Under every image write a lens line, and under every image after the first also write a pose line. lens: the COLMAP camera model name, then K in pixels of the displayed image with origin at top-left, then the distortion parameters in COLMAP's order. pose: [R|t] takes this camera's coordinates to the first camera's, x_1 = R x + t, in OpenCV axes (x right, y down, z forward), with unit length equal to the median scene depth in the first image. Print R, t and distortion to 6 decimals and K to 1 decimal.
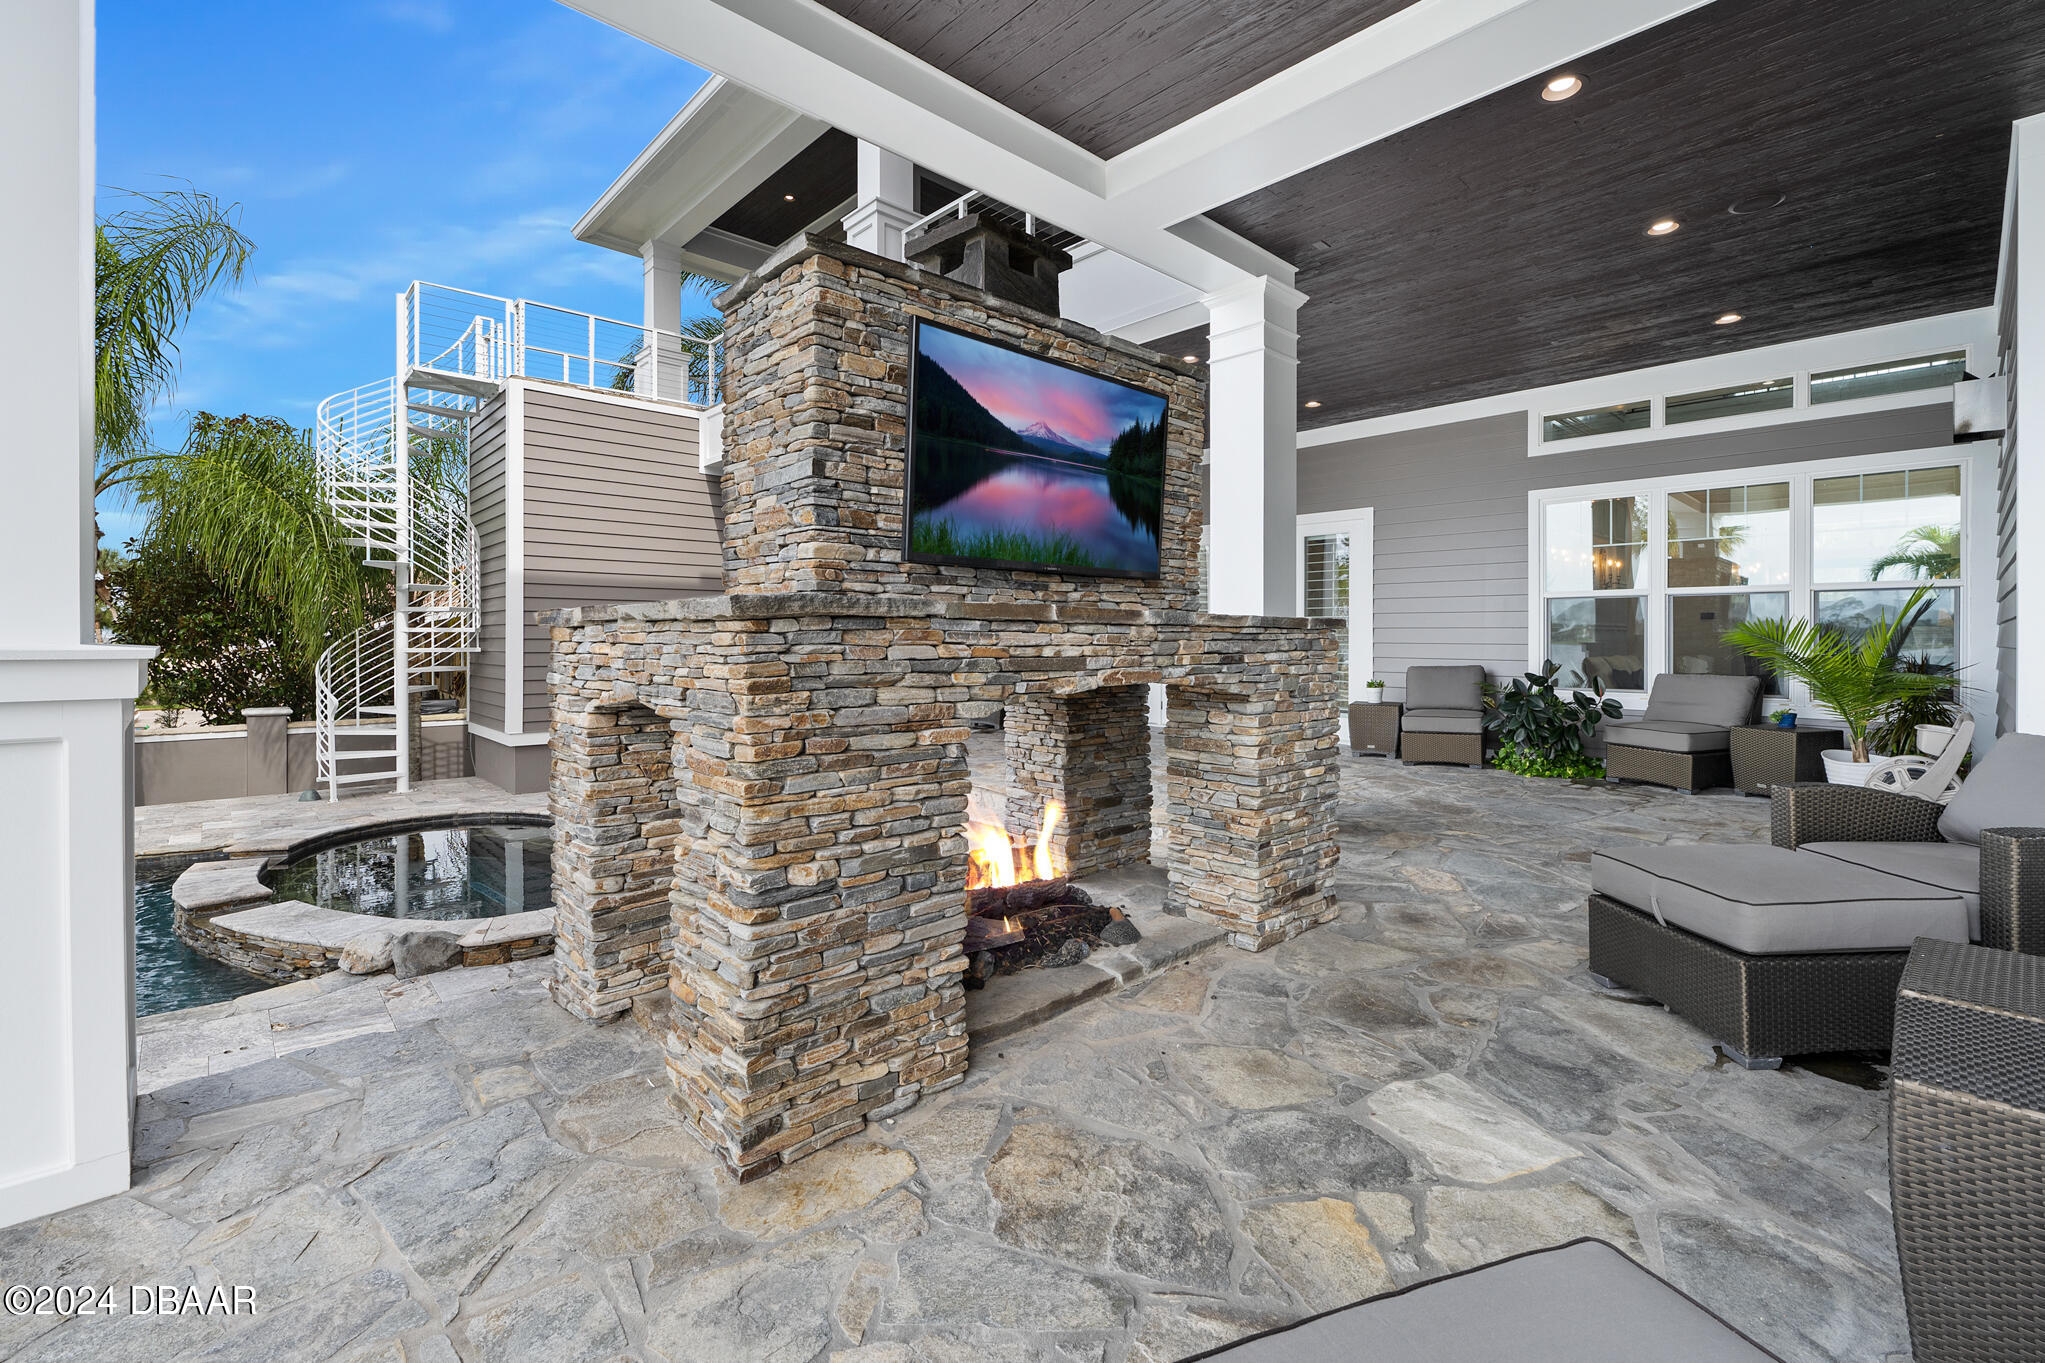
lens RADIAL K [[885.4, 0, 1037.2], [0, 885.4, 643.1], [0, 0, 1]] dist [-0.002317, -0.000190]
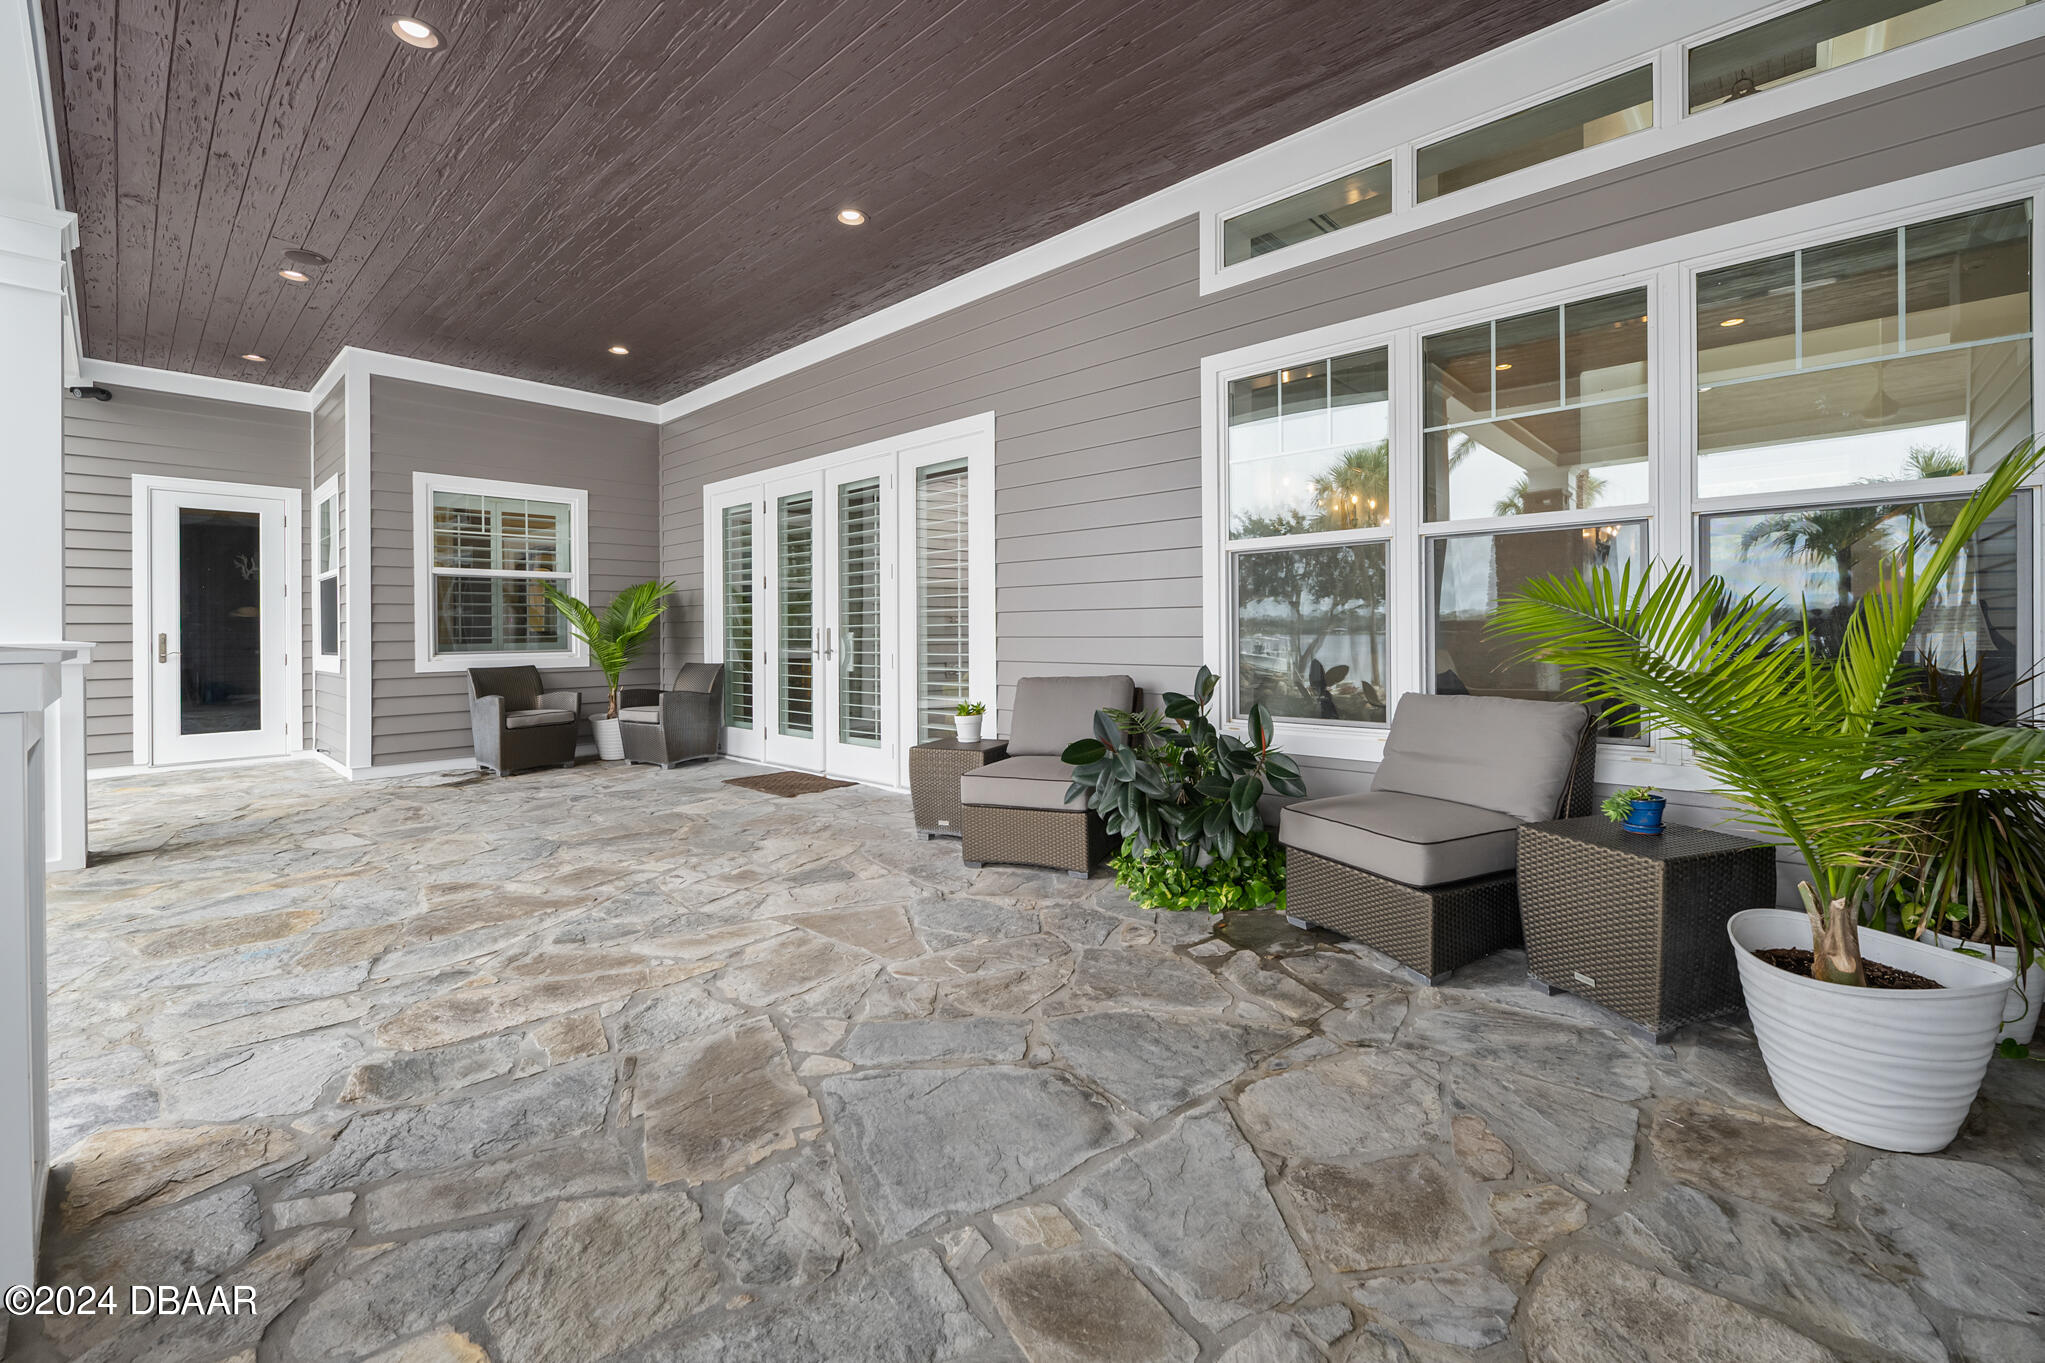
lens RADIAL K [[853.2, 0, 1027.0], [0, 853.2, 631.4], [0, 0, 1]] dist [0.001205, 0.000065]
pose [[0.998925, -0.007122, 0.045810, 0.492755], [0.007409, 0.999954, -0.006095, -0.000123], [-0.045764, 0.006427, 0.998932, 0.556910]]
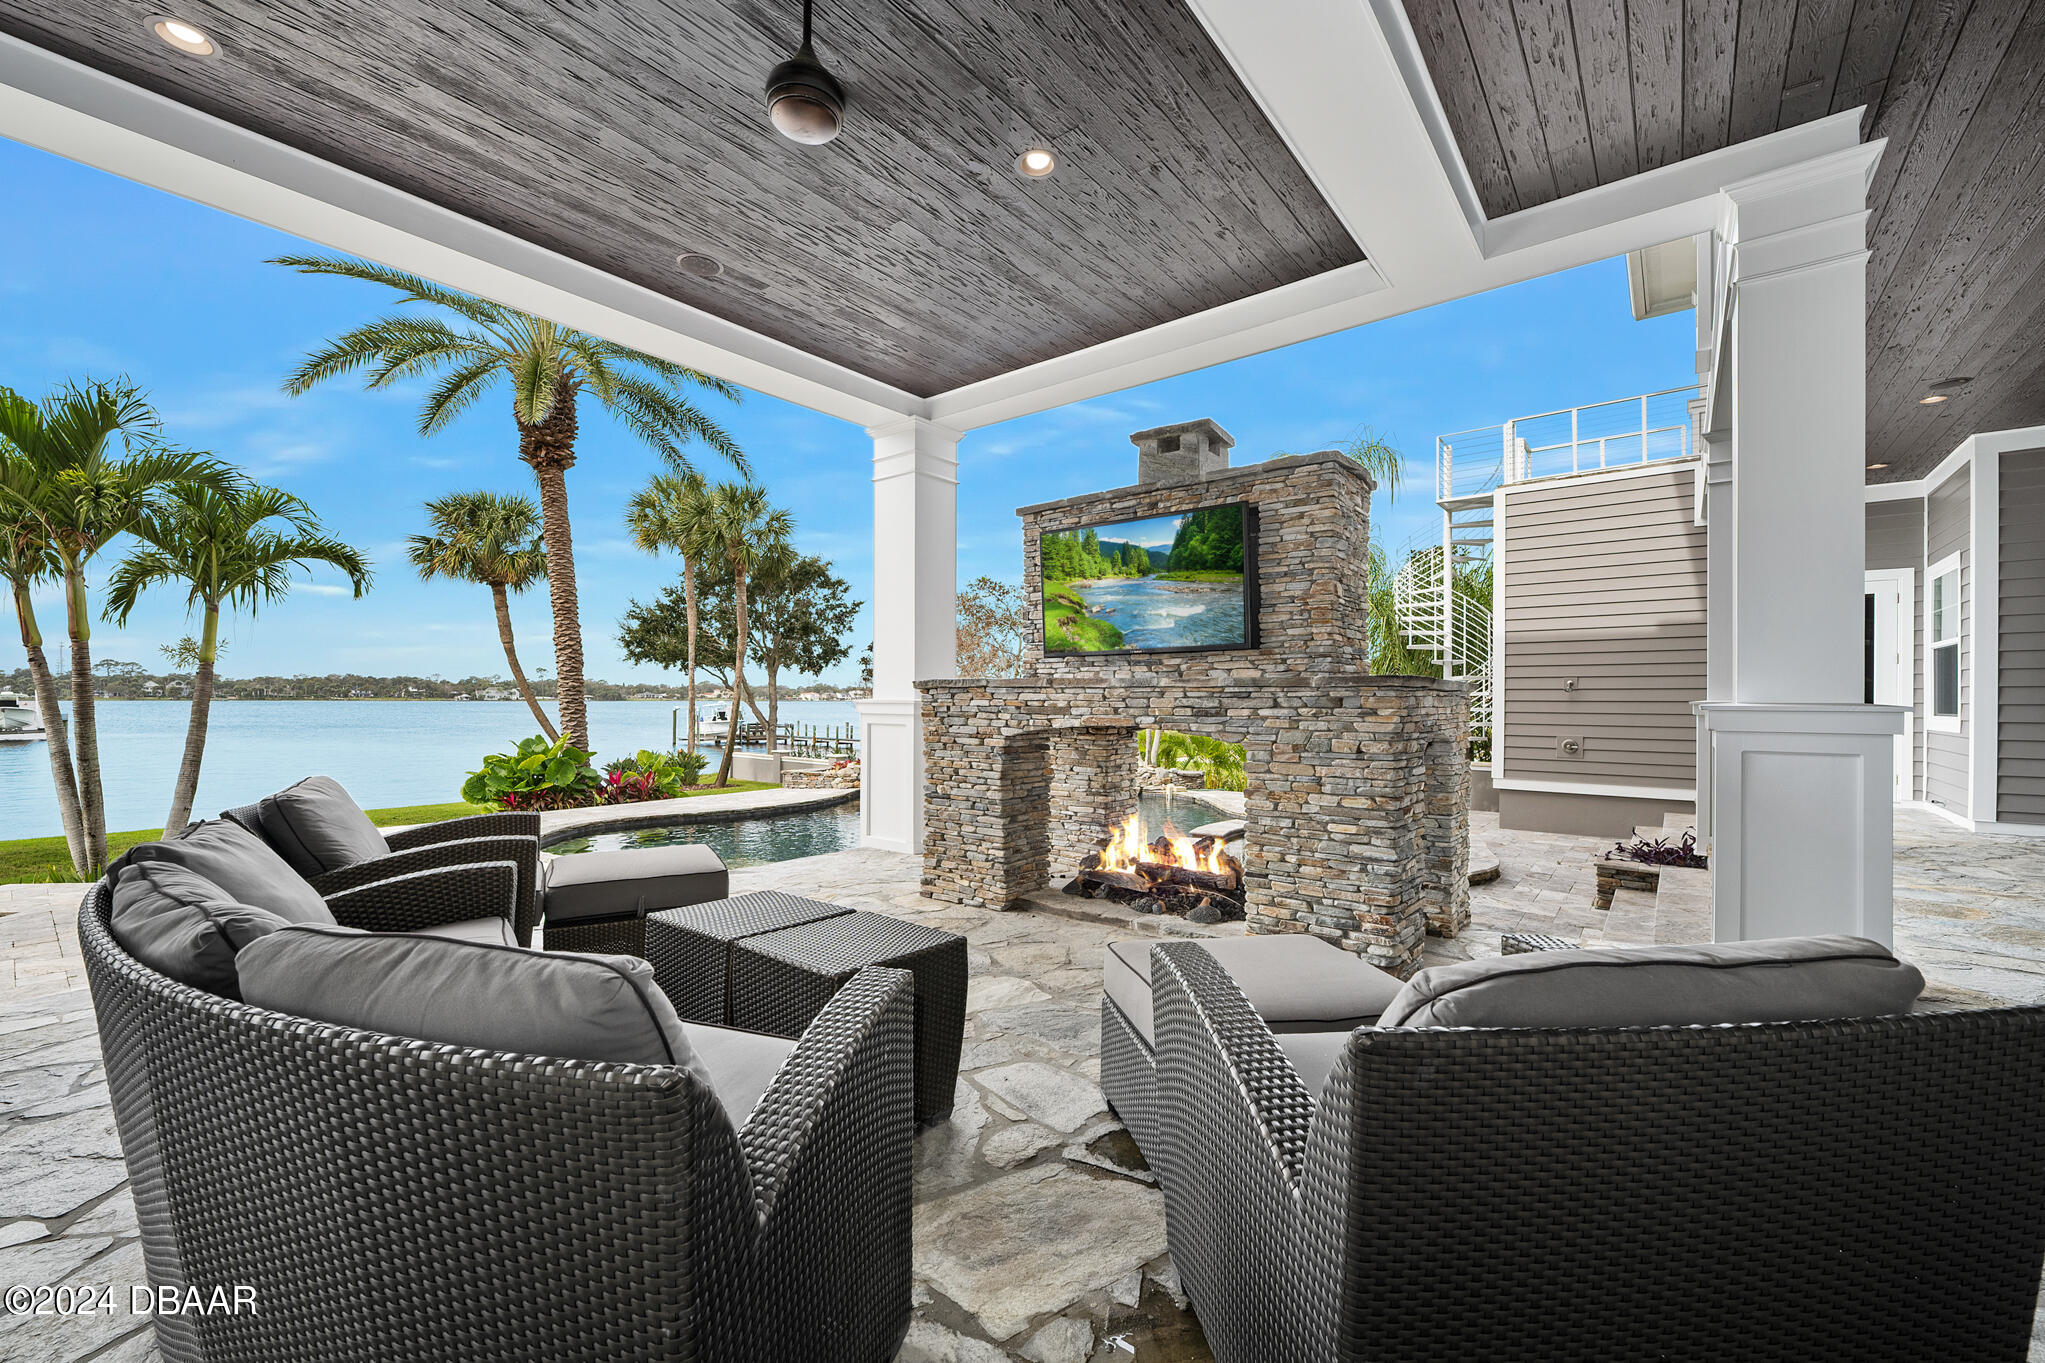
lens RADIAL K [[834.1, 0, 1016.9], [0, 834.1, 695.4], [0, 0, 1]] dist [-0.002209, -0.000592]
pose [[0.132915, -0.001771, -0.991126, 0.625716], [-0.006425, 0.999976, -0.002648, -0.000750], [0.991107, 0.006720, 0.132901, 0.262042]]
